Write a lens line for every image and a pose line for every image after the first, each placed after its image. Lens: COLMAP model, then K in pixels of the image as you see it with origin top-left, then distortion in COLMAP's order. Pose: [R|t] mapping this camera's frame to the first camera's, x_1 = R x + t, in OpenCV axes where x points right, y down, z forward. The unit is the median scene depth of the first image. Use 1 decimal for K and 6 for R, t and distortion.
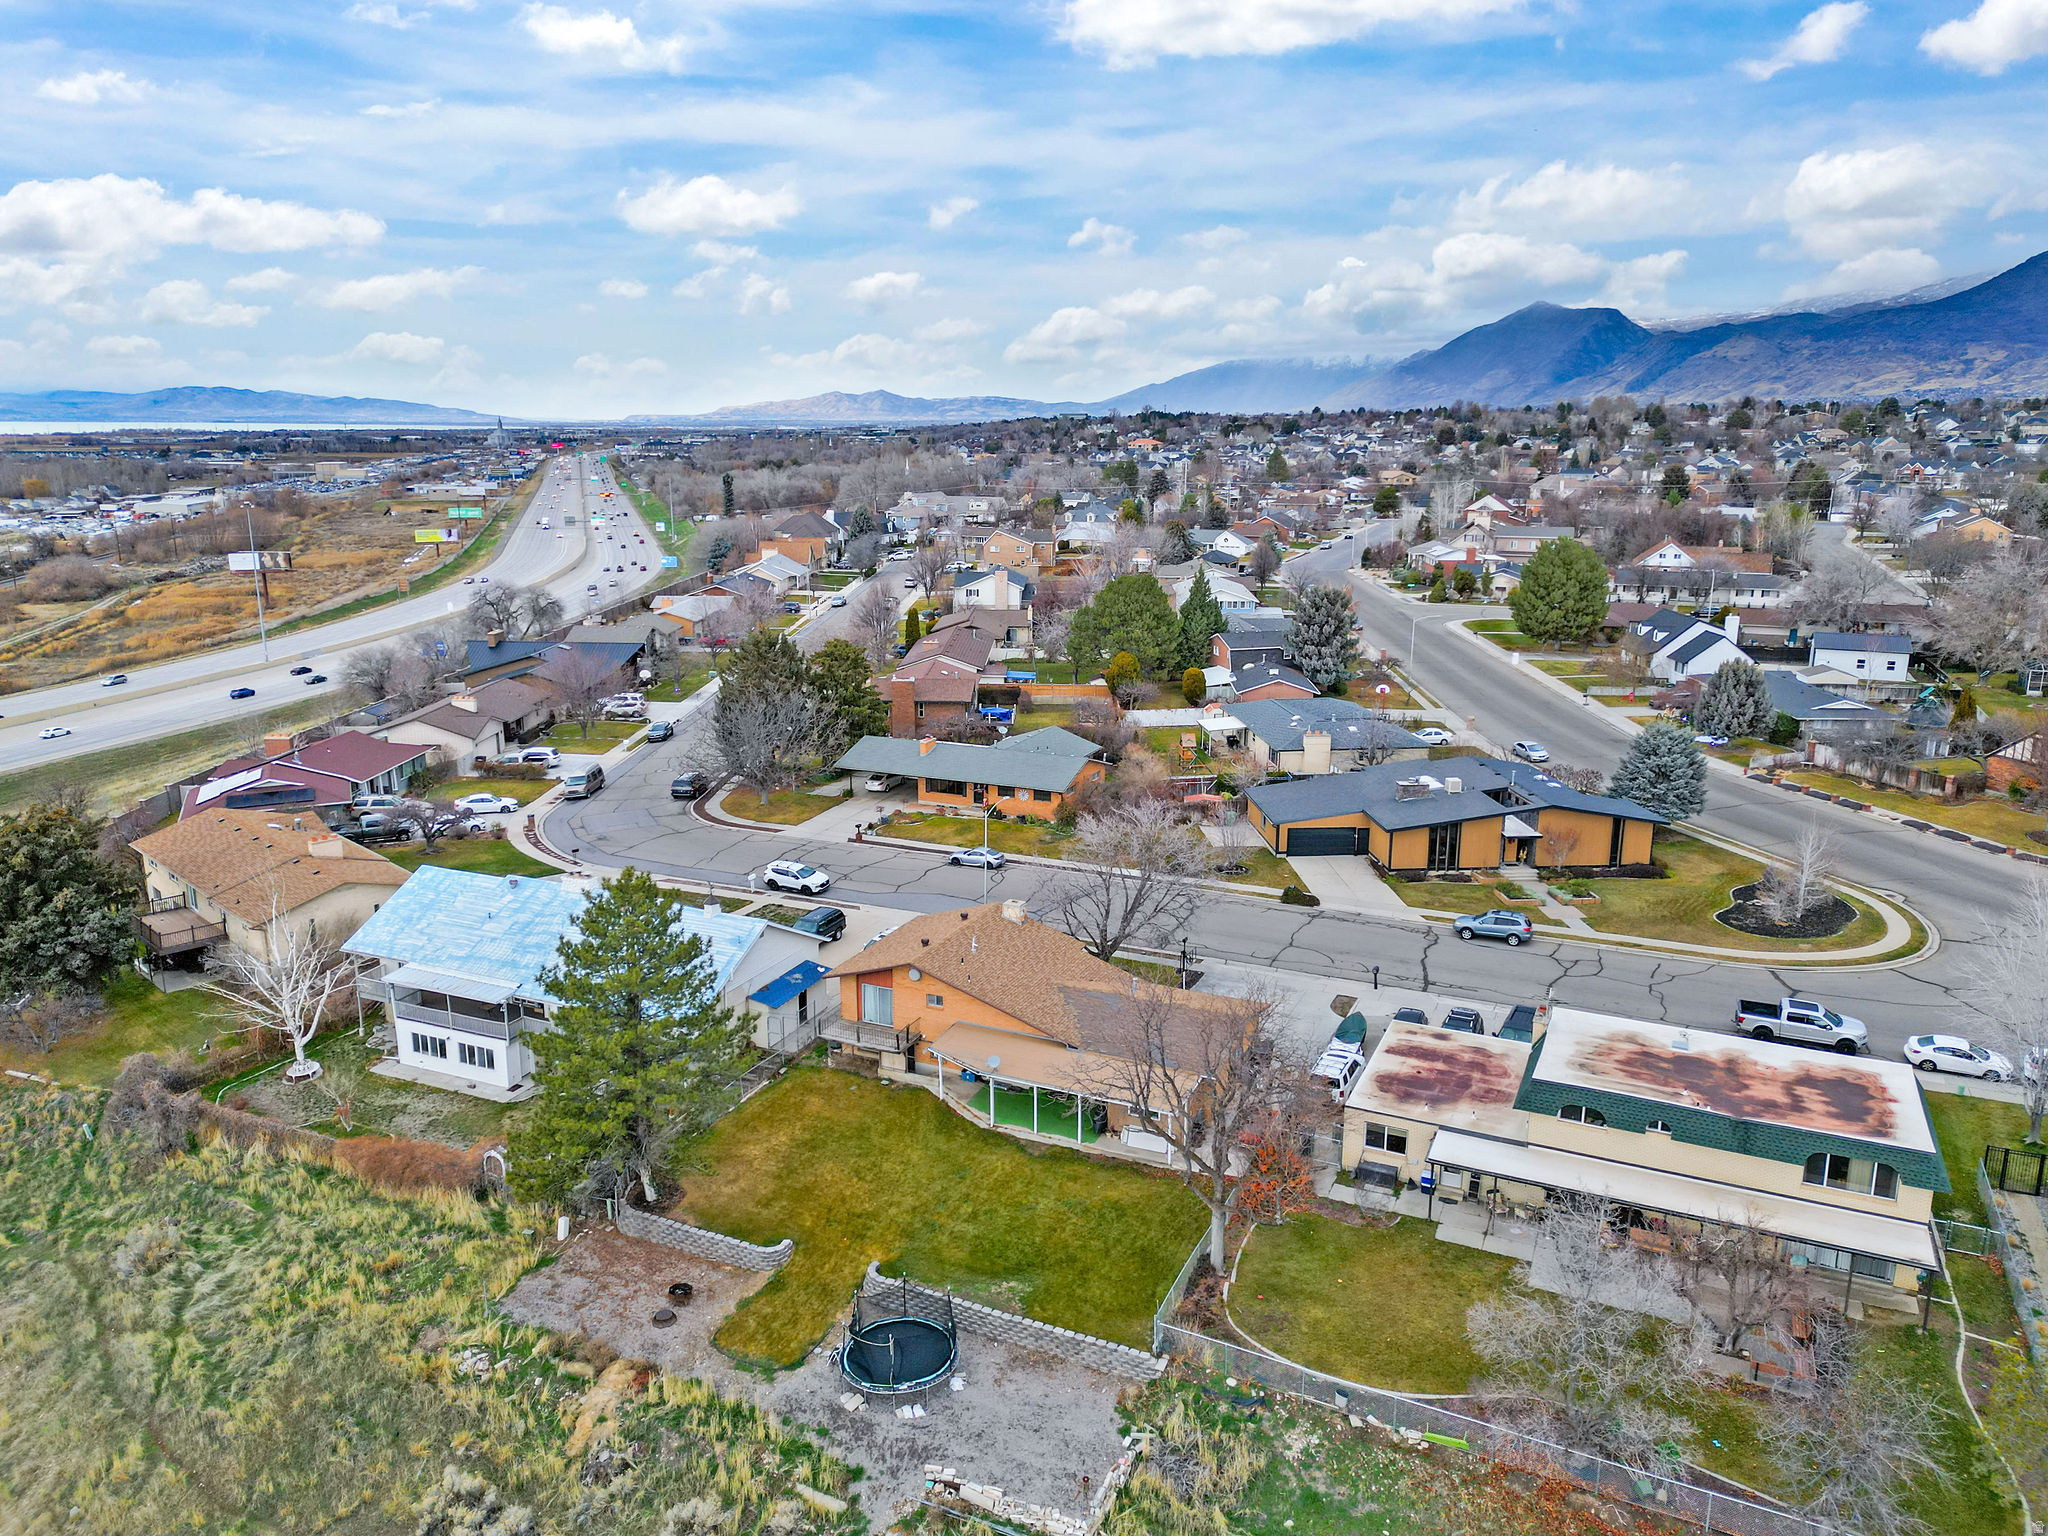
lens RADIAL K [[1448.9, 0, 1020.3], [0, 1448.9, 758.6], [0, 0, 1]] dist [0.087270, -0.085113]
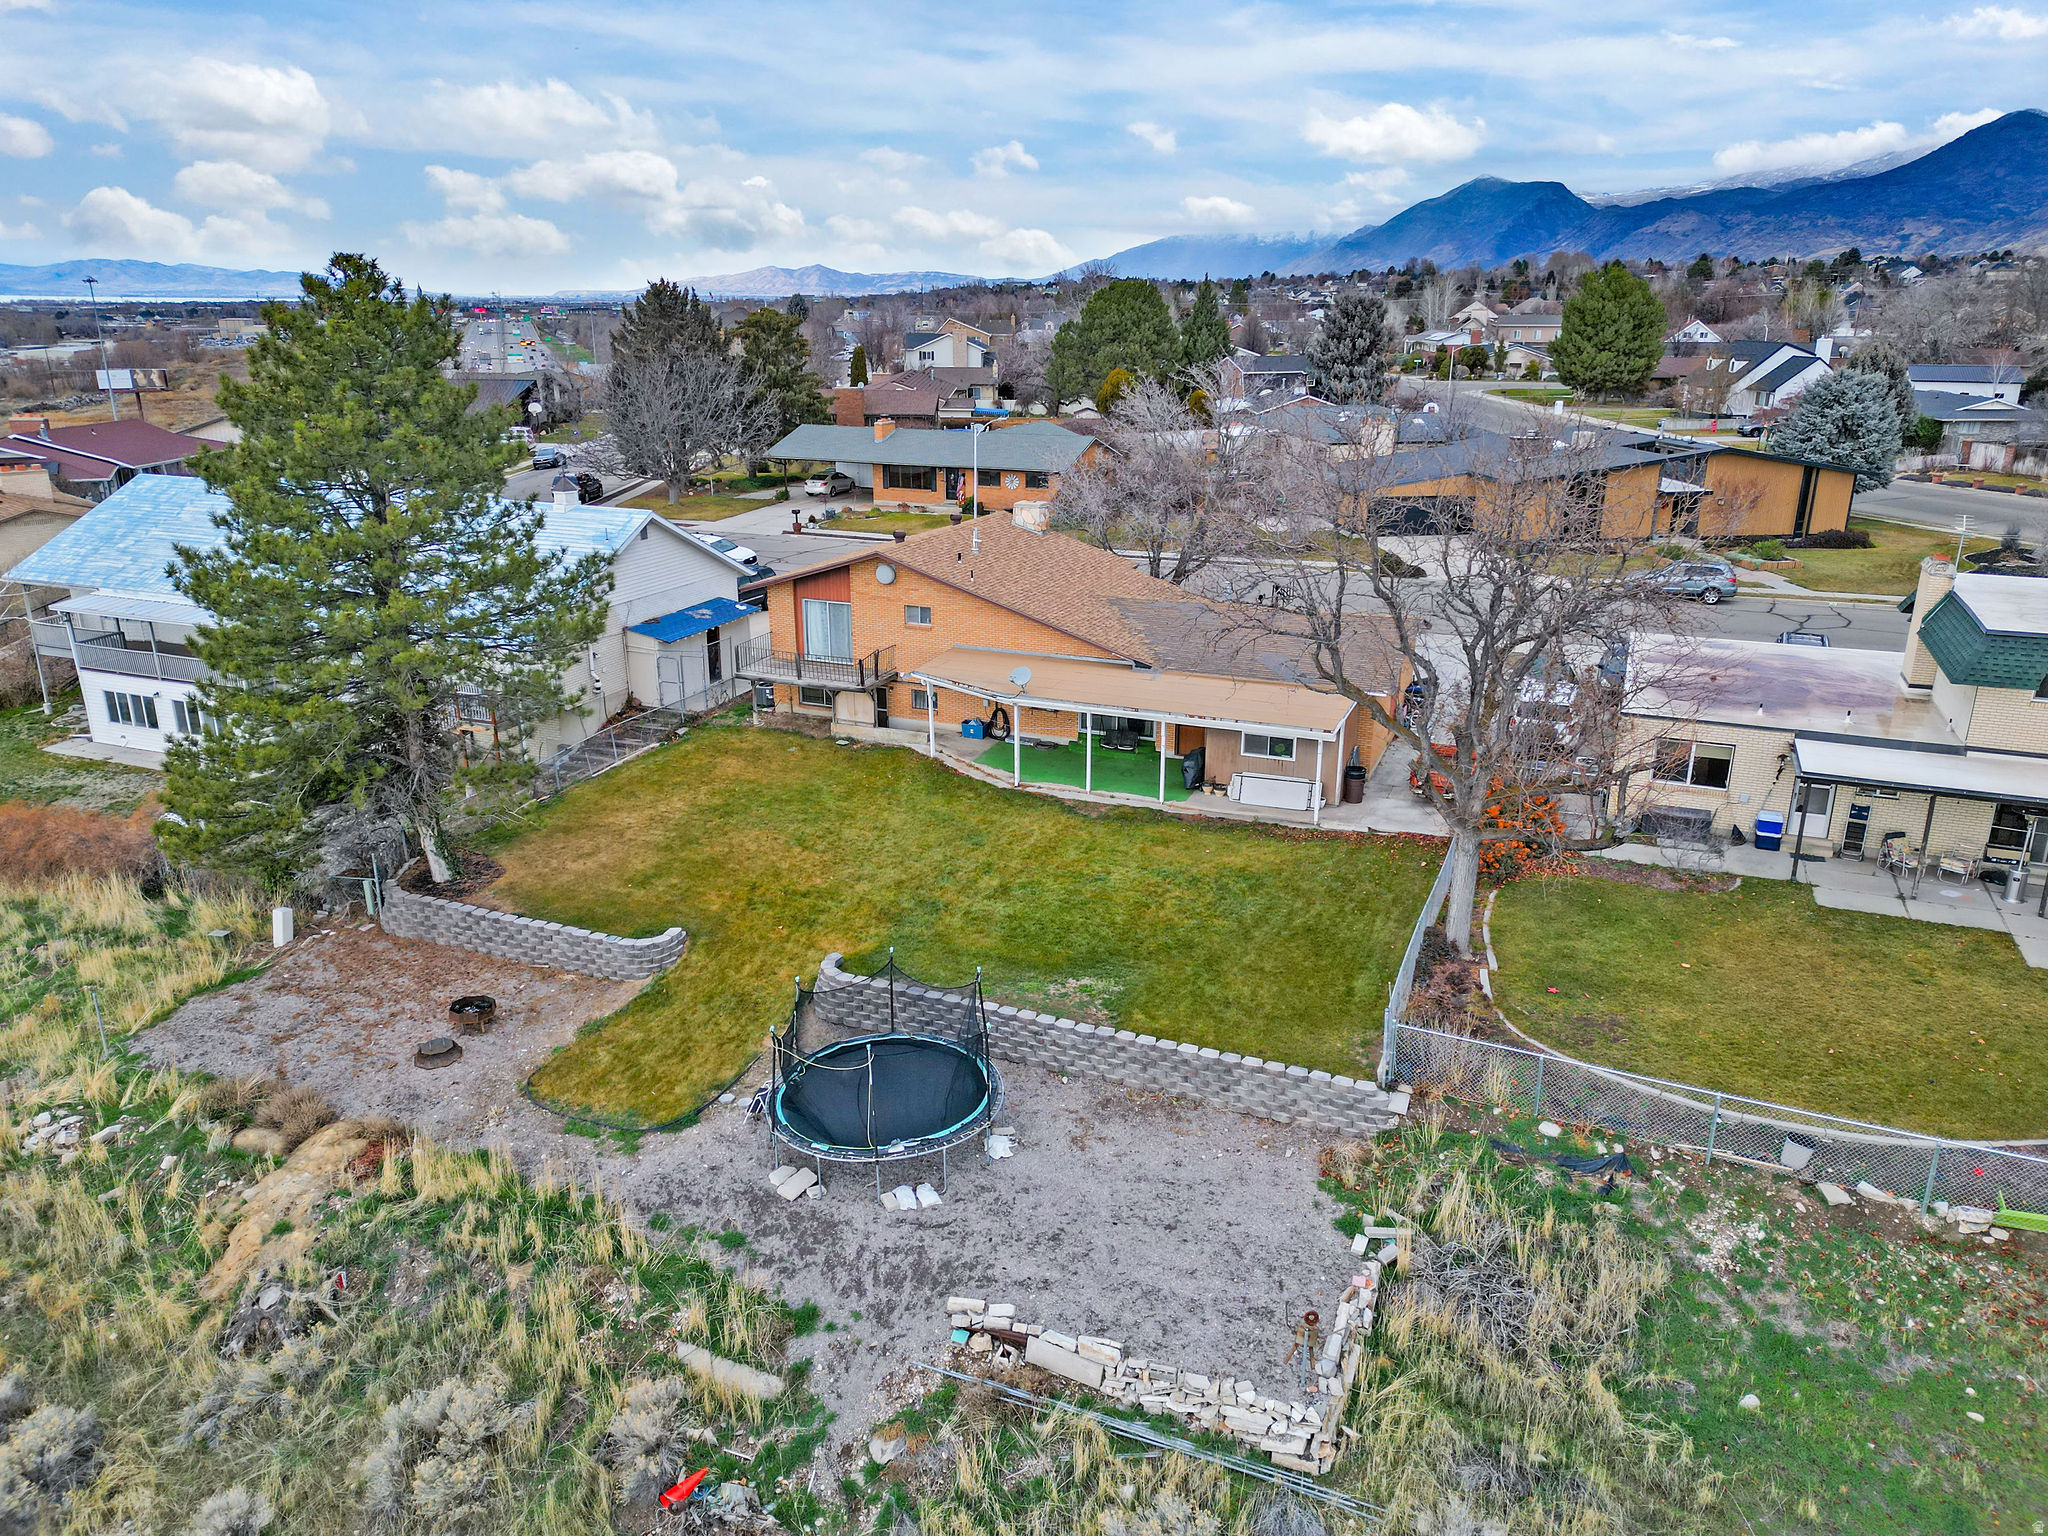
lens RADIAL K [[1448.9, 0, 1020.3], [0, 1448.9, 758.6], [0, 0, 1]] dist [0.087270, -0.085113]
pose [[0.999295, -0.010696, 0.035974, -0.051967], [0.007659, 0.996475, 0.083535, 0.245677], [-0.036741, -0.083201, 0.995855, 0.499080]]
